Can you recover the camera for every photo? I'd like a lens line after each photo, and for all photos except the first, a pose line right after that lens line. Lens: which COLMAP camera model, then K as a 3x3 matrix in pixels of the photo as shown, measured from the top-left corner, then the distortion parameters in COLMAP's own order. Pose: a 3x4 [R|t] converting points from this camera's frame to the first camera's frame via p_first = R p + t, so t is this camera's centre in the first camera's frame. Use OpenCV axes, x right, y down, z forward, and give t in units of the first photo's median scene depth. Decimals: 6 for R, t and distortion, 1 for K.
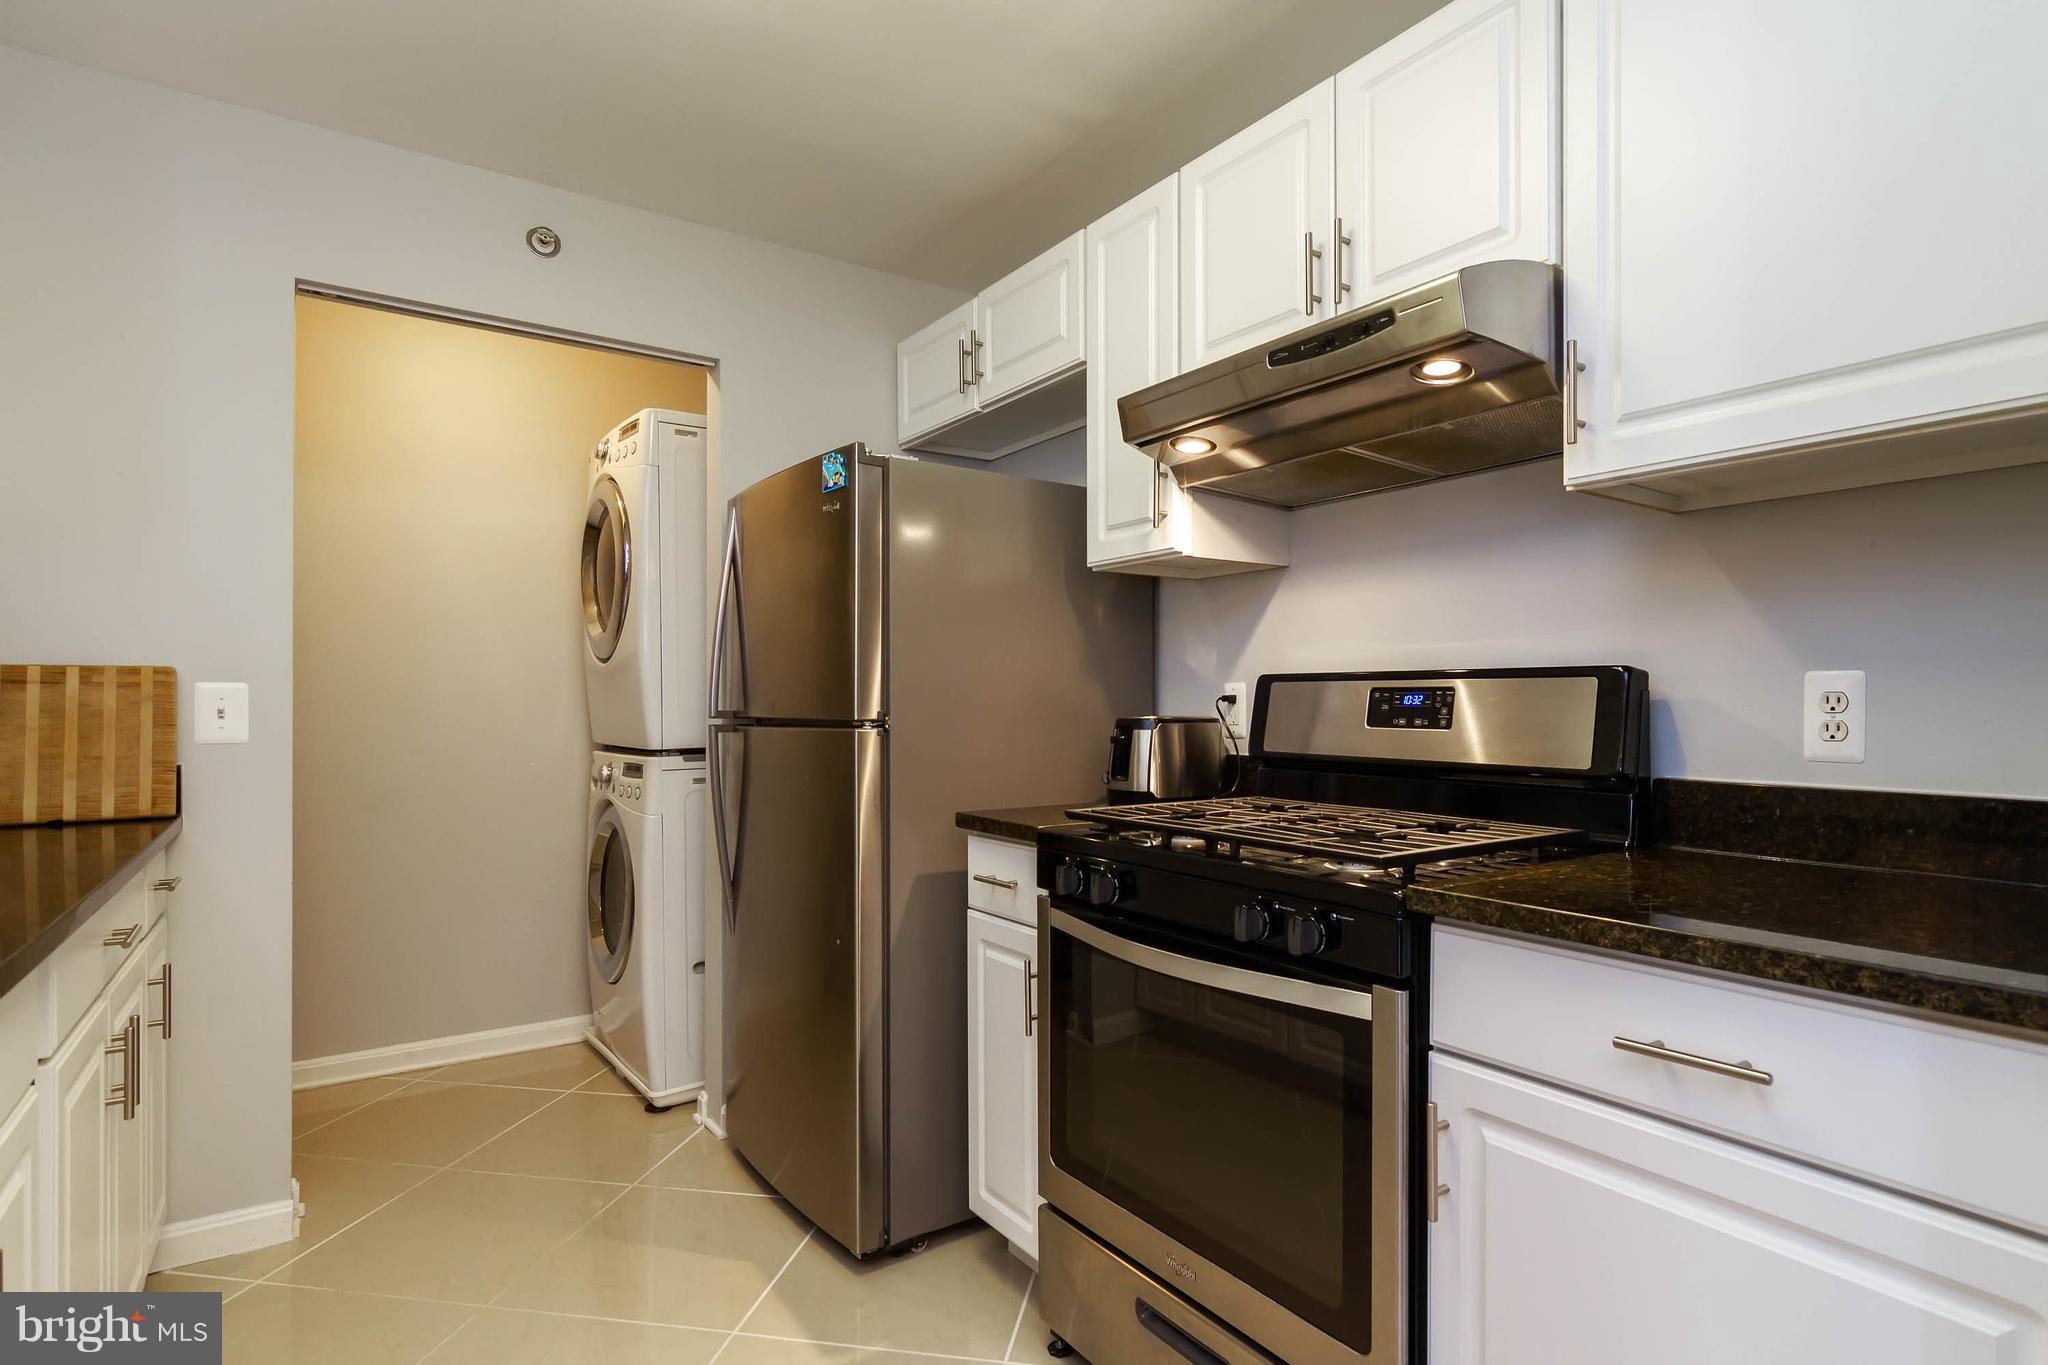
lens RADIAL K [[1039.6, 0, 1042.1], [0, 1039.6, 700.9], [0, 0, 1]] dist [0.000653, 0.001180]
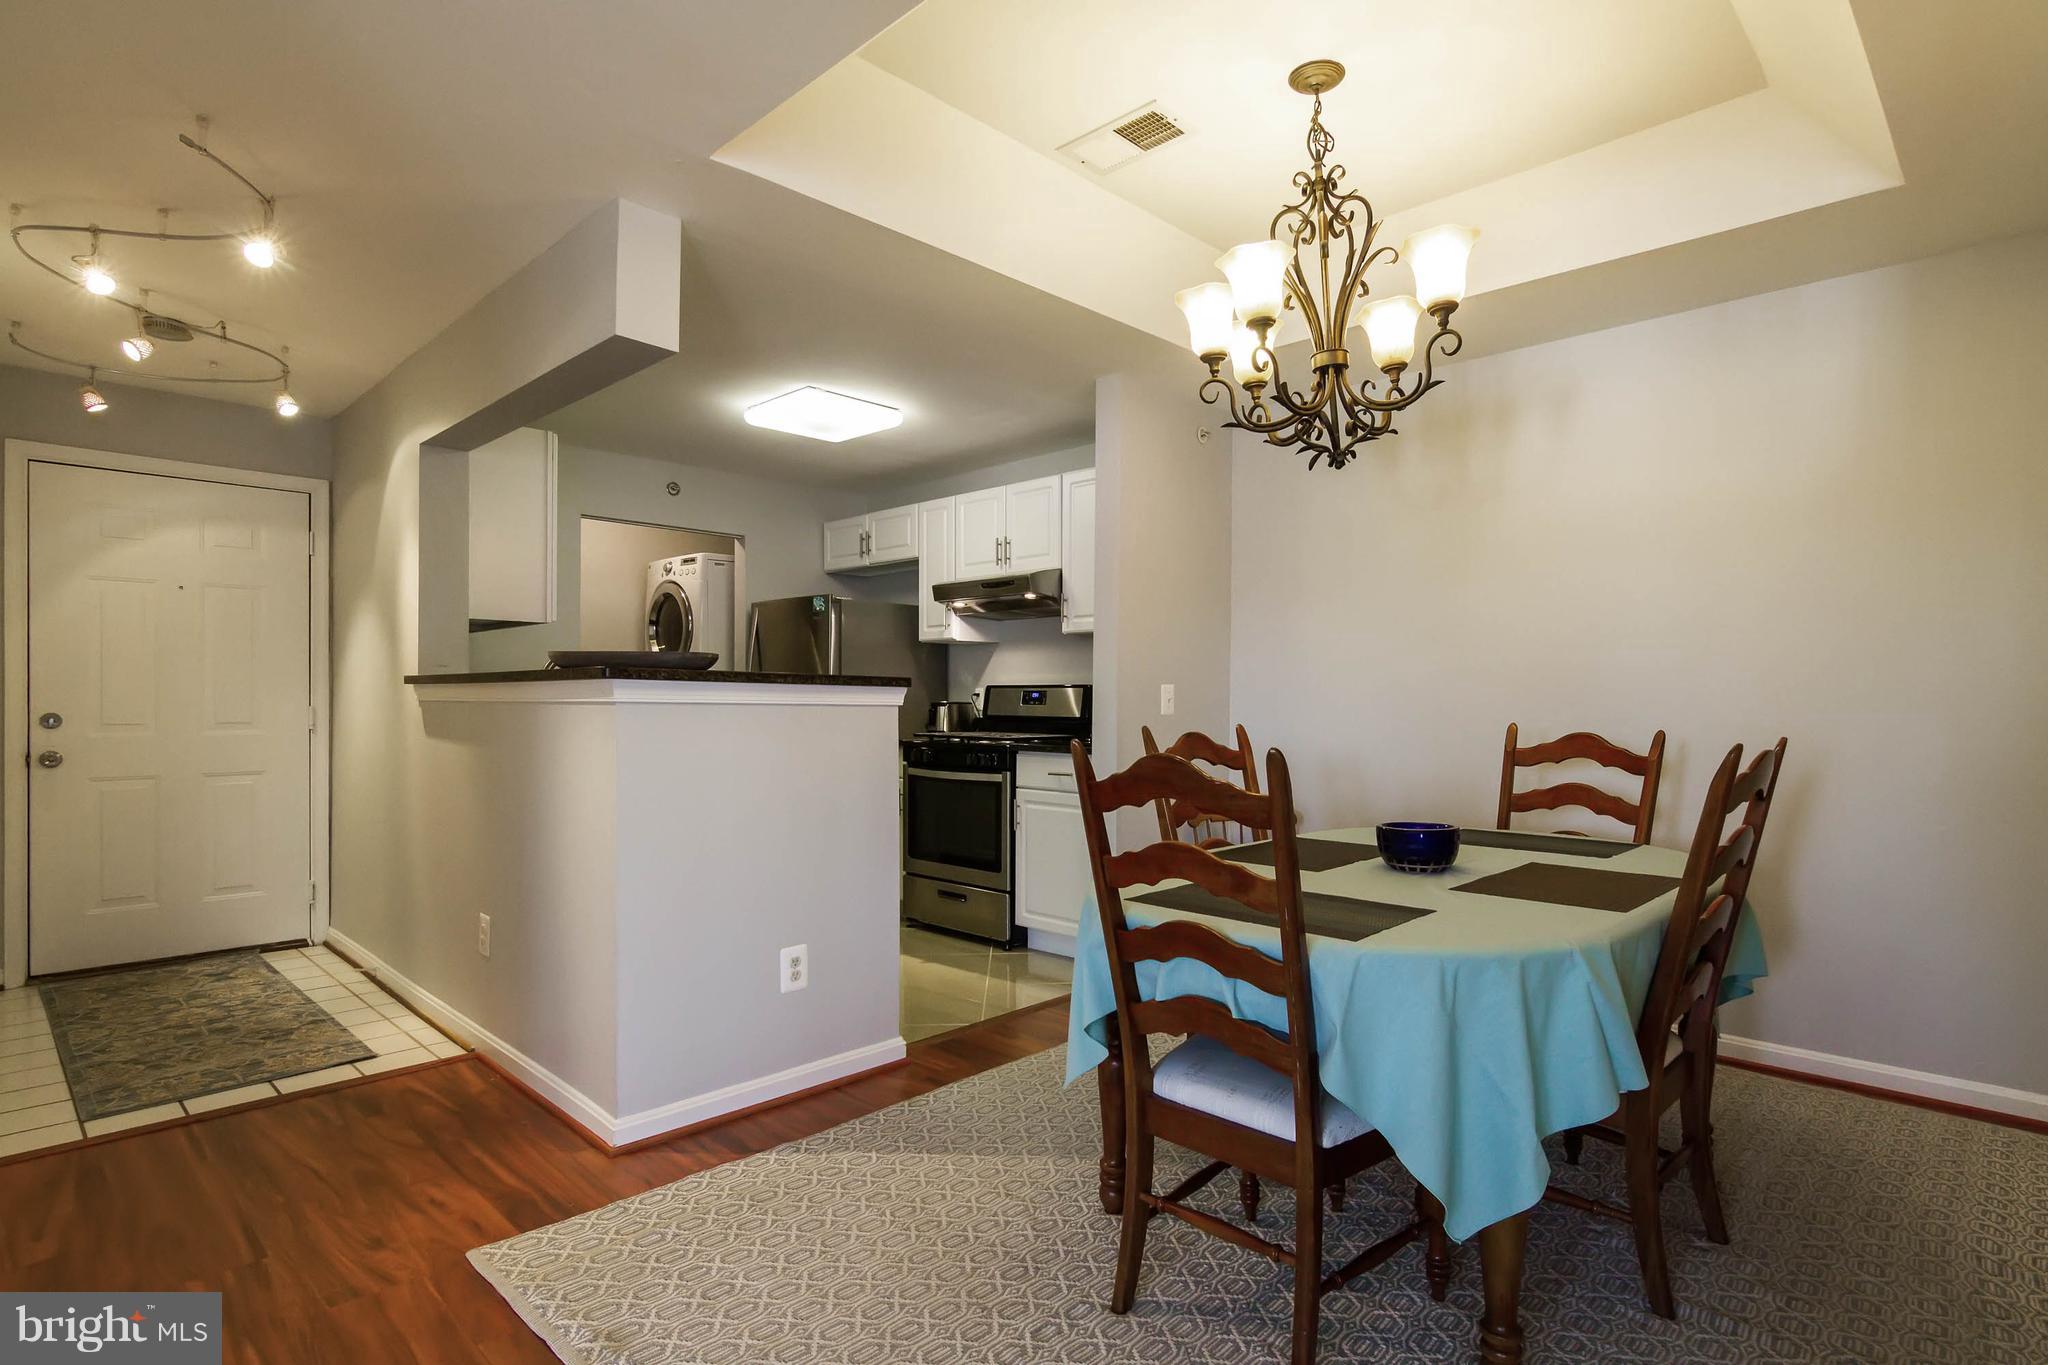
lens RADIAL K [[1039.6, 0, 1042.1], [0, 1039.6, 700.9], [0, 0, 1]] dist [0.000653, 0.001180]
pose [[0.982294, 0.002526, 0.187328, -0.144058], [-0.003002, 0.999993, 0.002259, 0.007266], [-0.187321, -0.002781, 0.982295, -1.616114]]
